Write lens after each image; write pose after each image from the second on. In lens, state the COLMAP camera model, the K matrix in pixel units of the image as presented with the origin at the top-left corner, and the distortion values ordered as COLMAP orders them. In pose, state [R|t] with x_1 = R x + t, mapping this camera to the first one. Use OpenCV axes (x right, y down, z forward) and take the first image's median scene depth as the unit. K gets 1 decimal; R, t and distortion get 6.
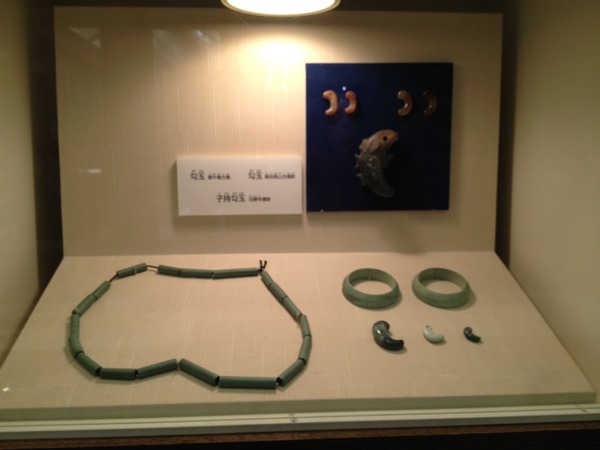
lens RADIAL K [[613.0, 0, 300.6], [0, 613.0, 215.5], [0, 0, 1]] dist [0.136593, 0.001278]
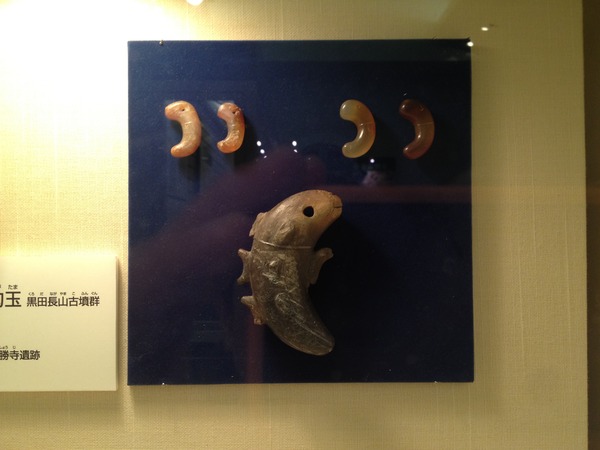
lens RADIAL K [[563.5, 0, 300.0], [0, 563.5, 225.0], [0, 0, 1]] dist [0.125212, -0.287988]
pose [[0.997190, -0.001901, -0.074894, 0.158945], [-0.006379, 0.993893, -0.110167, -0.073890], [0.074646, 0.110335, 0.991087, 0.623044]]
